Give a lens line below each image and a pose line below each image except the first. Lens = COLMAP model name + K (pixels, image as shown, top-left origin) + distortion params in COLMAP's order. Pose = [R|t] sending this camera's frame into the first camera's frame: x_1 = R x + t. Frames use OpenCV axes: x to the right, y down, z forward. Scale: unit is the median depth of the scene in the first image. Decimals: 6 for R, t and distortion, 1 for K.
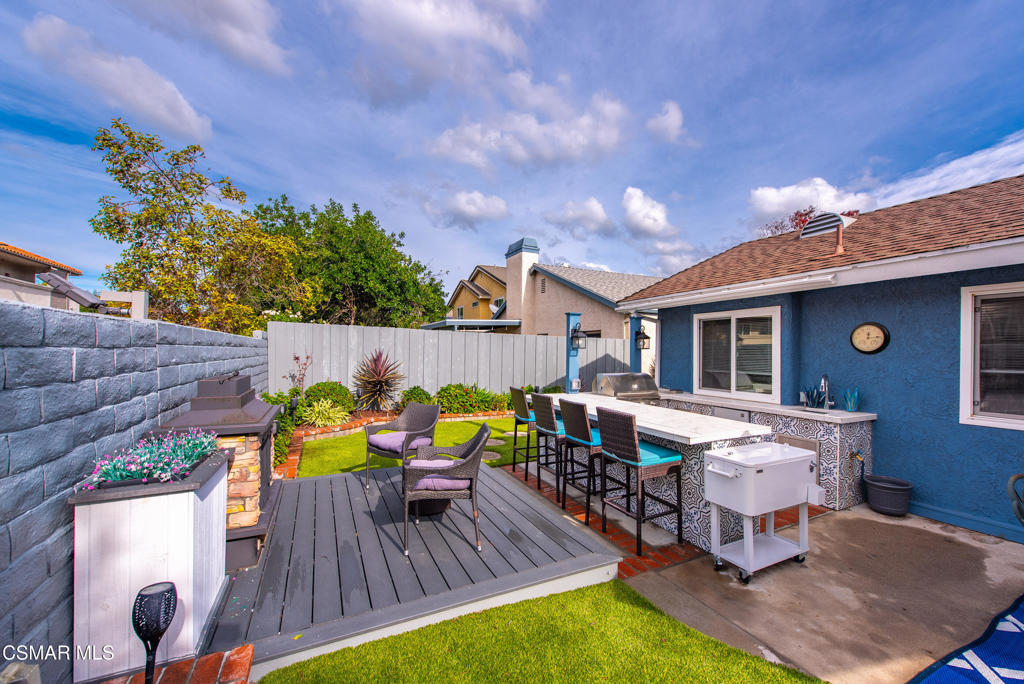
lens RADIAL K [[405.0, 0, 515.5], [0, 405.0, 348.2], [0, 0, 1]] dist [0.002821, -0.000021]
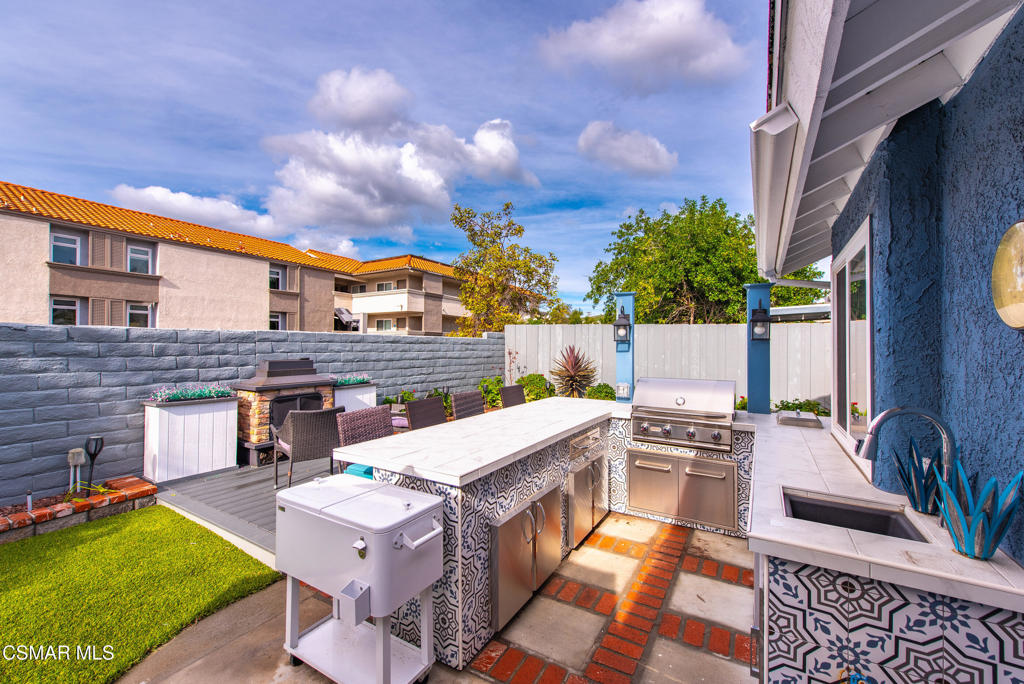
lens RADIAL K [[403.3, 0, 517.2], [0, 403.3, 343.6], [0, 0, 1]] dist [0.003328, -0.000263]
pose [[0.542186, -0.014431, -0.840134, 0.392254], [0.006742, 0.999895, -0.012824, 0.006948], [0.840231, 0.001289, 0.542227, 0.263809]]
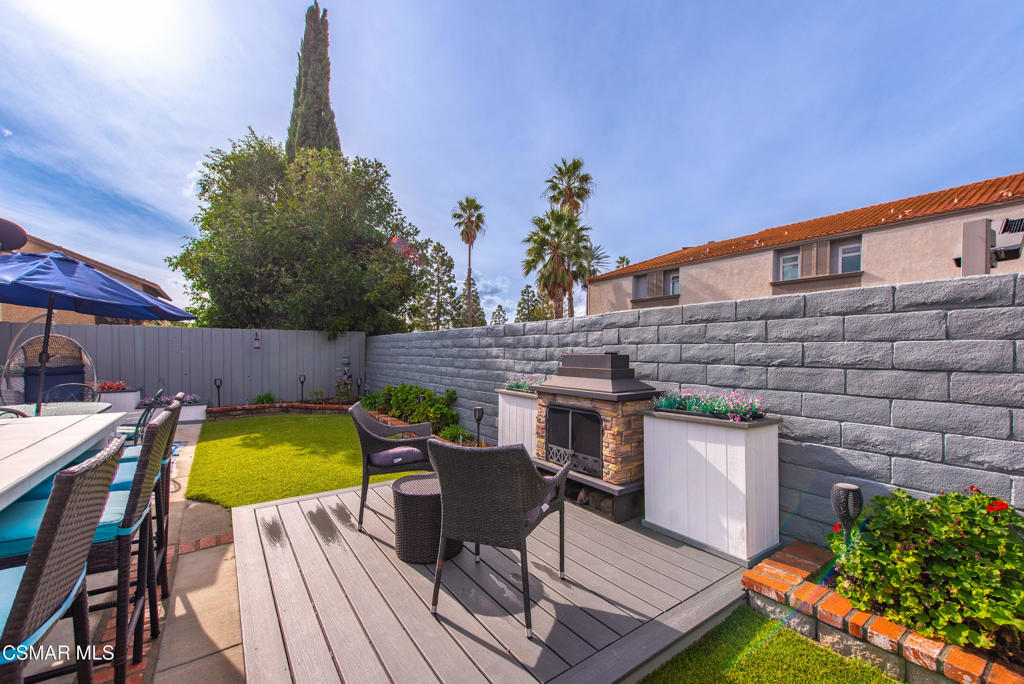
lens RADIAL K [[411.2, 0, 510.4], [0, 411.2, 354.6], [0, 0, 1]] dist [0.005377, -0.000014]
pose [[-0.988378, -0.013878, -0.151383, -0.095719], [-0.013595, 0.999903, -0.002906, 0.022353], [0.151408, -0.000815, -0.988471, 0.641916]]
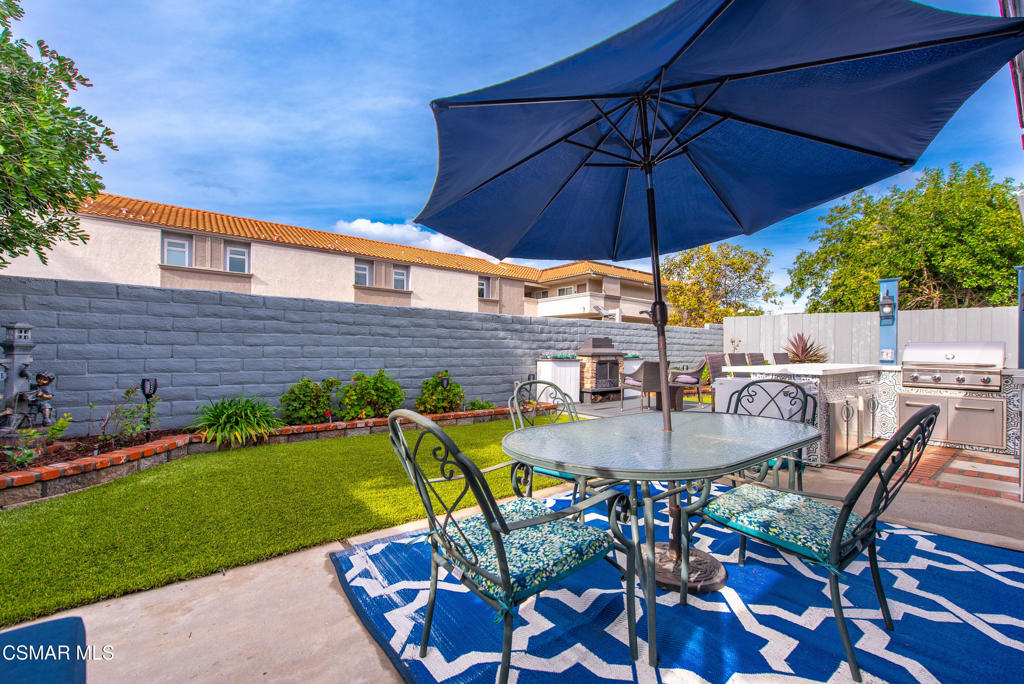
lens RADIAL K [[411.5, 0, 516.3], [0, 411.5, 353.3], [0, 0, 1]] dist [0.015609, -0.006329]
pose [[0.203376, -0.001707, -0.979099, 0.550806], [-0.000004, 0.999998, -0.001744, 0.051358], [0.979101, 0.000358, 0.203376, -0.030133]]
